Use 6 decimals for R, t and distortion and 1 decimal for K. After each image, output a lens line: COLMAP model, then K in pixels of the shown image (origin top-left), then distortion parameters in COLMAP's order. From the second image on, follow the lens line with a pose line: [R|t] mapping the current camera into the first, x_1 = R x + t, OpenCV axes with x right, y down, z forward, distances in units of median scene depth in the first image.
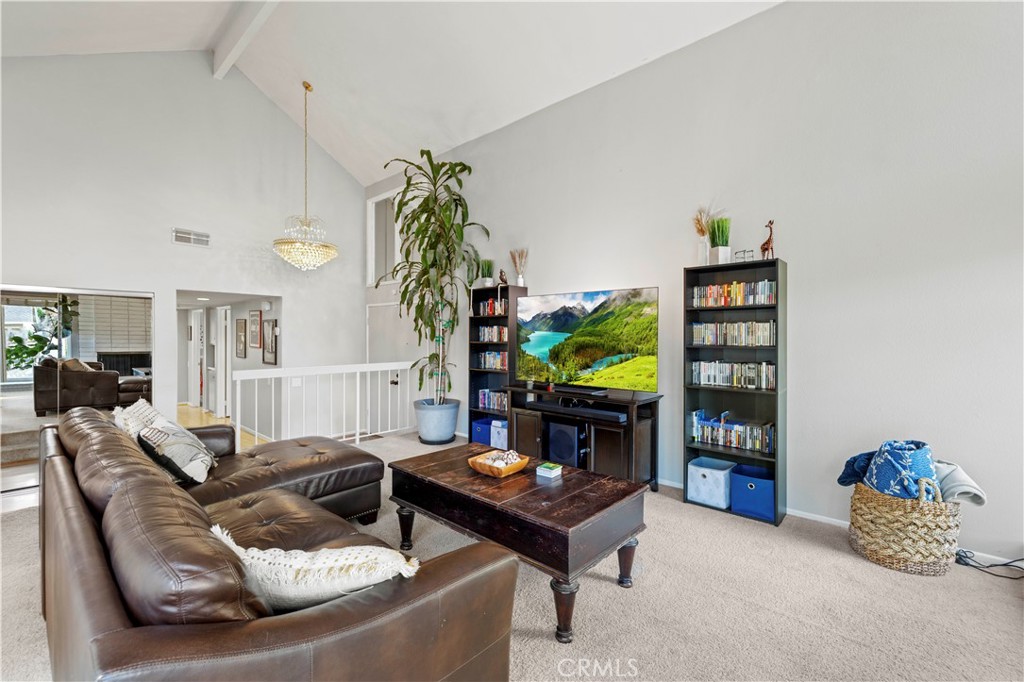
lens RADIAL K [[440.2, 0, 508.8], [0, 440.2, 337.9], [0, 0, 1]] dist [0.003174, 0.000493]
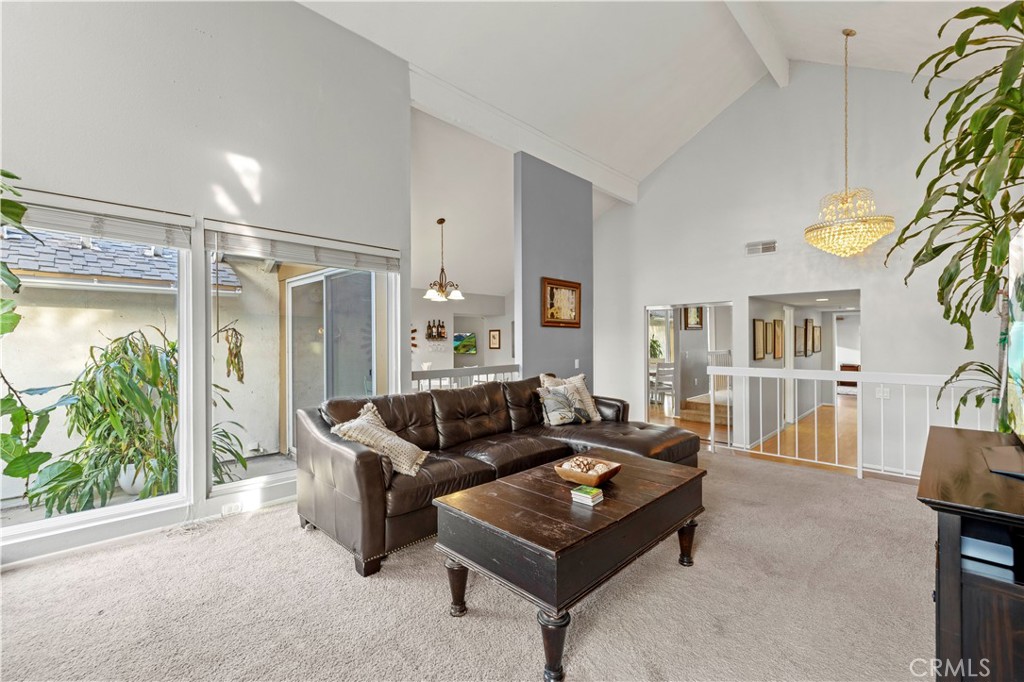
lens RADIAL K [[432.3, 0, 509.4], [0, 432.3, 340.2], [0, 0, 1]] dist [0.000632, -0.000214]
pose [[-0.045877, -0.003565, -0.998941, 0.906148], [0.006511, 0.999971, -0.003868, 0.013896], [0.998926, -0.006682, -0.045853, 0.894680]]
